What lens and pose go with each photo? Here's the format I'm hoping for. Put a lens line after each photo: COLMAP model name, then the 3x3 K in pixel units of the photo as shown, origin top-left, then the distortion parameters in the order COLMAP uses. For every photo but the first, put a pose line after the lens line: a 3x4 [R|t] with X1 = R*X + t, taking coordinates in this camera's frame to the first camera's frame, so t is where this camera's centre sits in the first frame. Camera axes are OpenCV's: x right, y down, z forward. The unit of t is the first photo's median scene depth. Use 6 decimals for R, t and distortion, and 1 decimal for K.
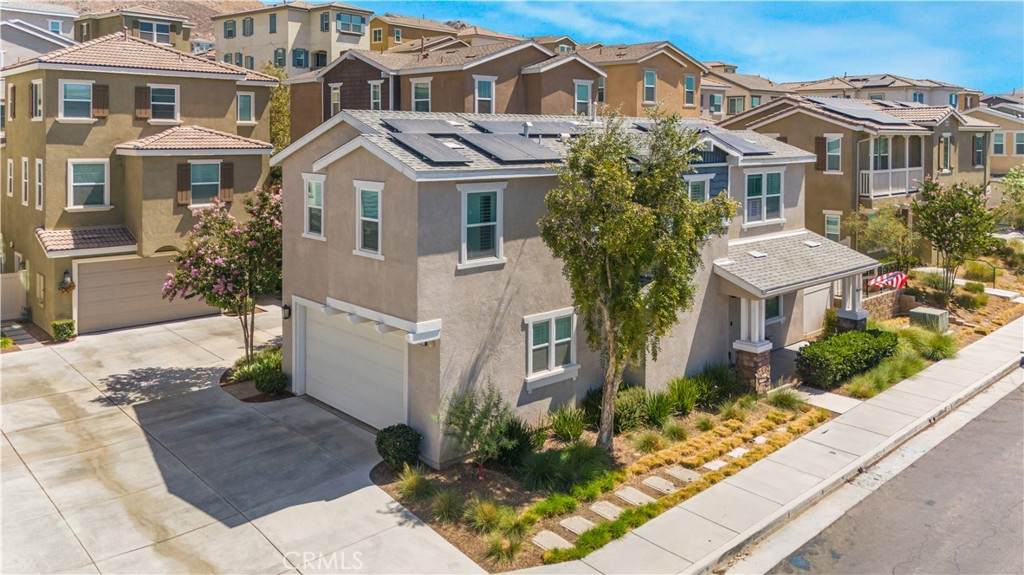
lens RADIAL K [[781.2, 0, 541.7], [0, 781.2, 287.8], [0, 0, 1]] dist [0.055756, -0.005800]
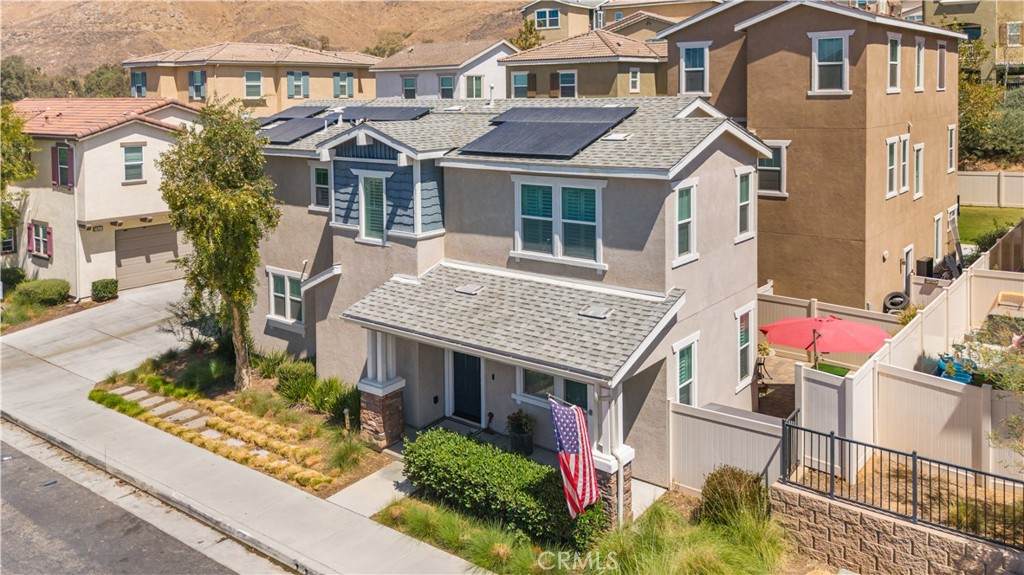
lens RADIAL K [[781.2, 0, 541.7], [0, 781.2, 287.8], [0, 0, 1]] dist [0.055756, -0.005800]
pose [[0.167277, 0.235294, -0.957421, 0.952947], [-0.179957, 0.962077, 0.204997, -0.200384], [0.969347, 0.138003, 0.203276, 0.883616]]
